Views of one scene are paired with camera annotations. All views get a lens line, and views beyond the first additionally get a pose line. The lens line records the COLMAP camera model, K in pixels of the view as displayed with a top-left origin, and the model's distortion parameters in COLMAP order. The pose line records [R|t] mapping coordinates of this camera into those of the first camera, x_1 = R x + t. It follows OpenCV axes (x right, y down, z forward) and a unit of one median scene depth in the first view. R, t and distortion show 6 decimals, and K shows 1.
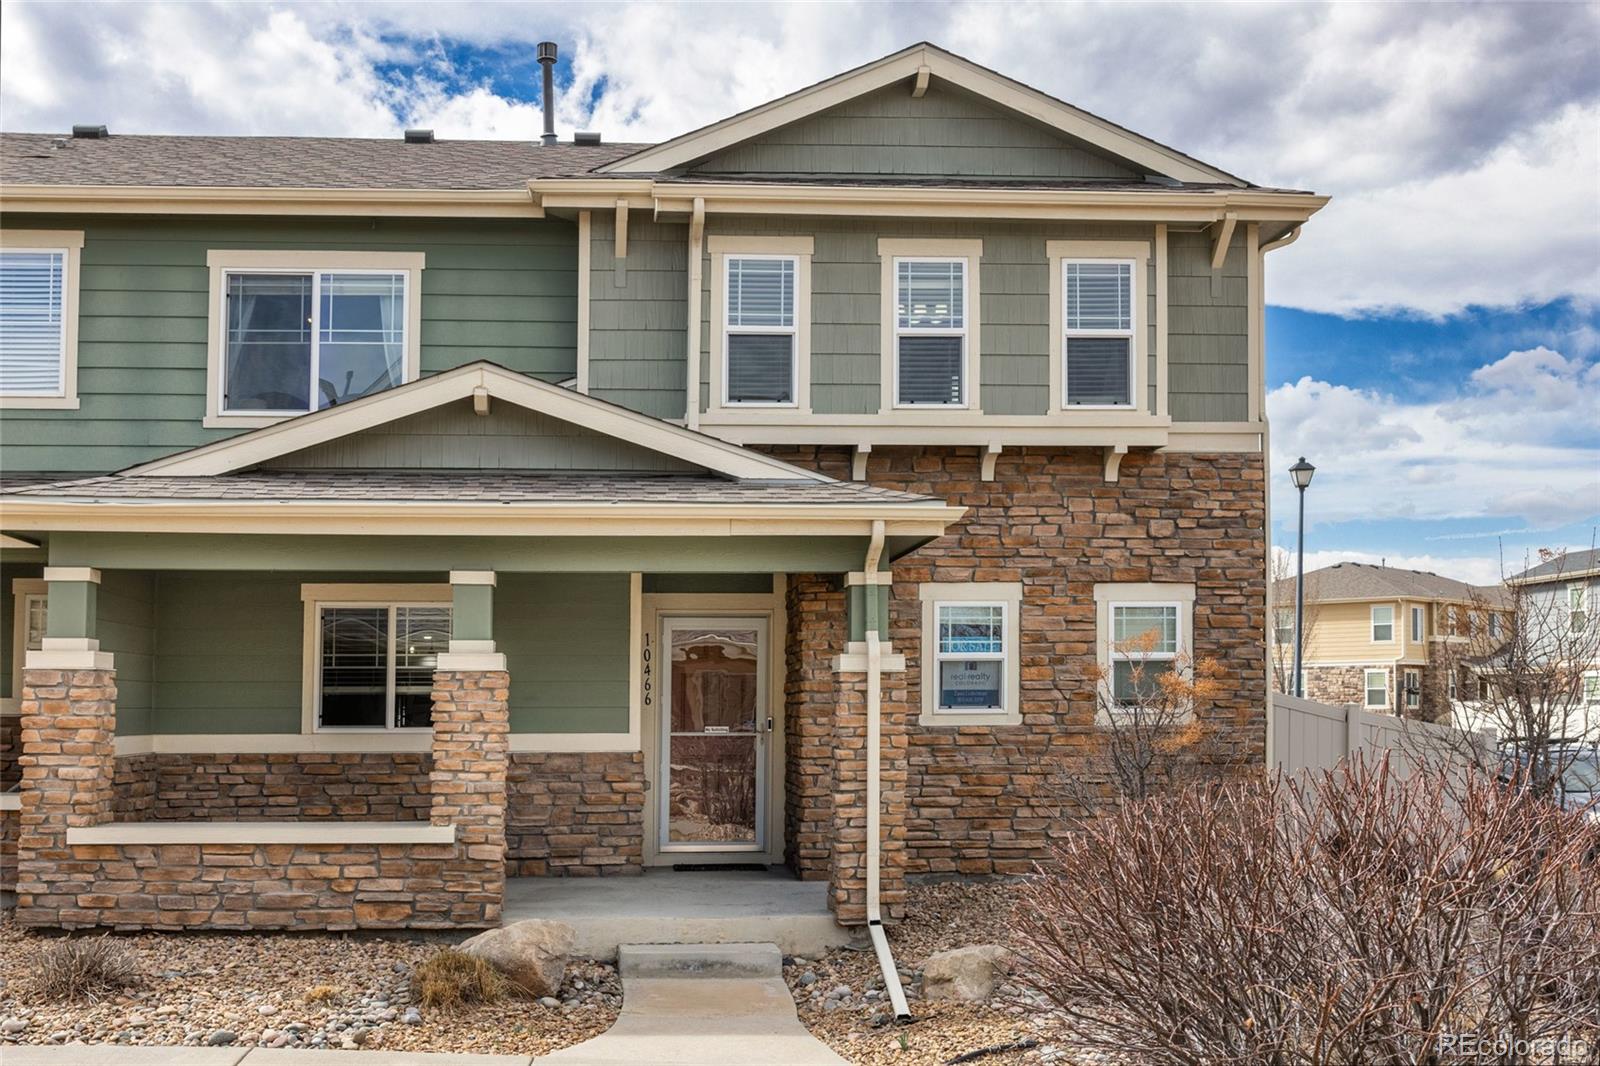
lens RADIAL K [[1705.8, 0, 854.9], [0, 1705.8, 608.4], [0, 0, 1]] dist [-0.008880, 0.007684]
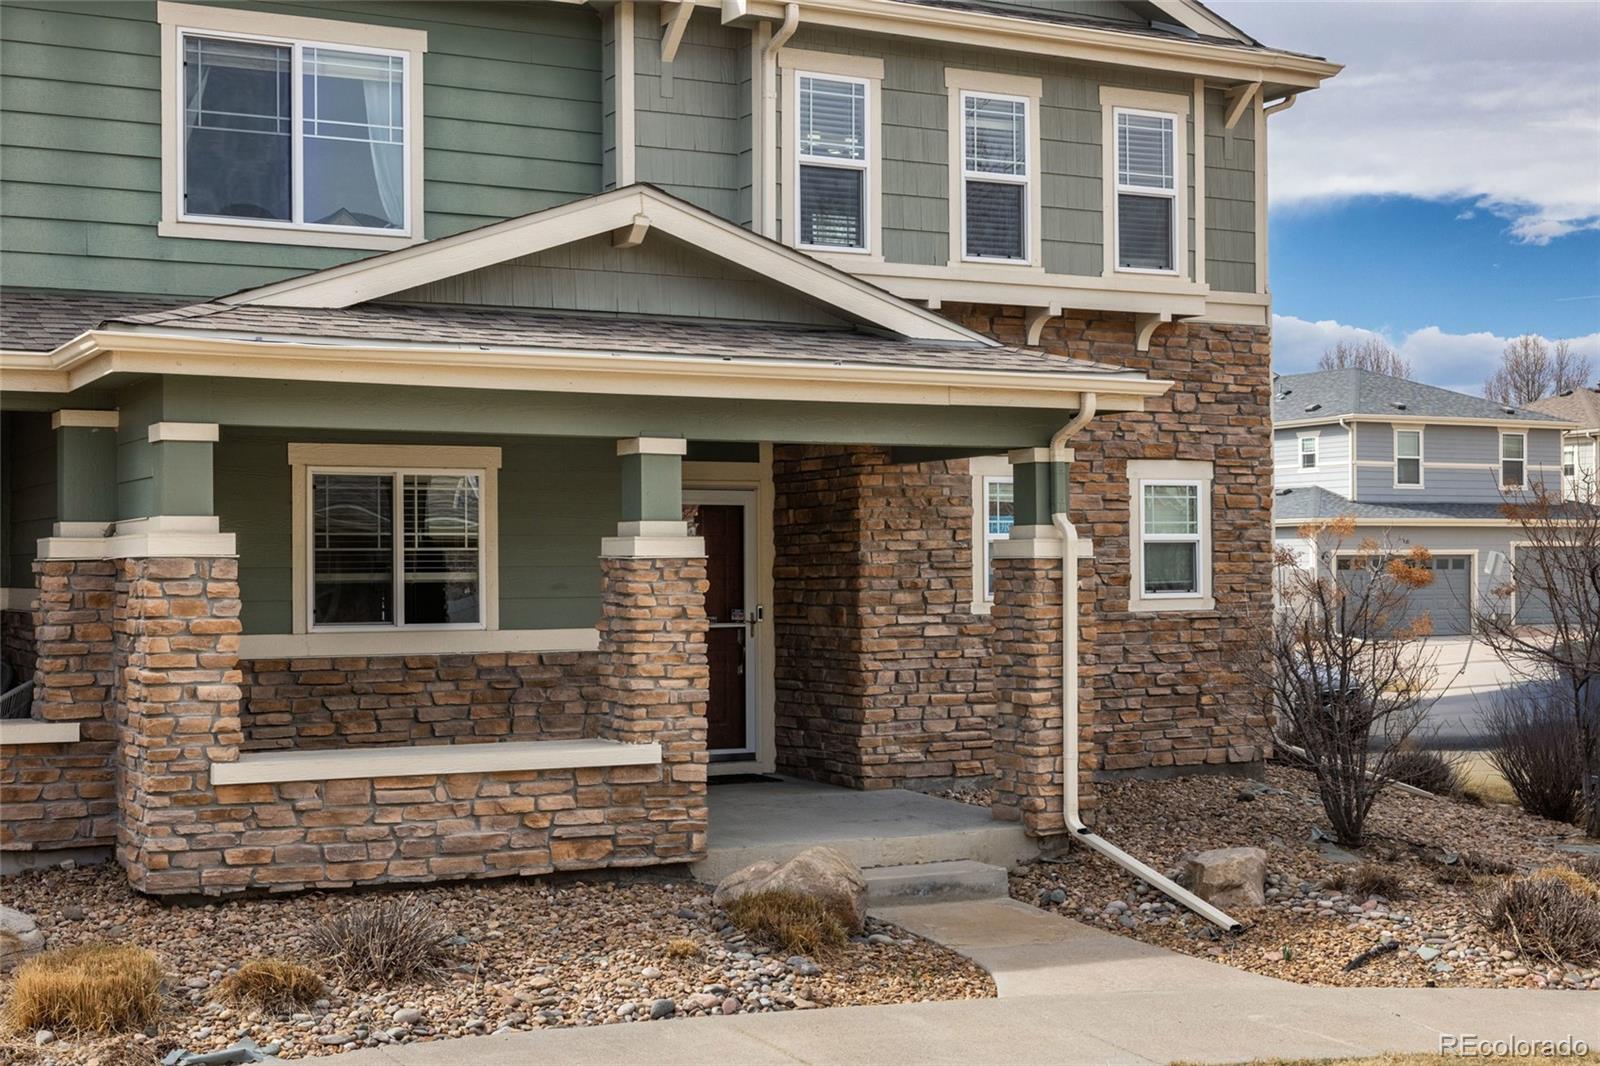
lens RADIAL K [[1996.3, 0, 800.0], [0, 1996.3, 533.0], [0, 0, 1]] dist [-0.000747, -0.002491]
pose [[0.924877, 0.004134, 0.380245, -0.514365], [-0.018205, 0.999276, 0.033415, -0.009072], [-0.379831, -0.037827, 0.924282, 0.066360]]
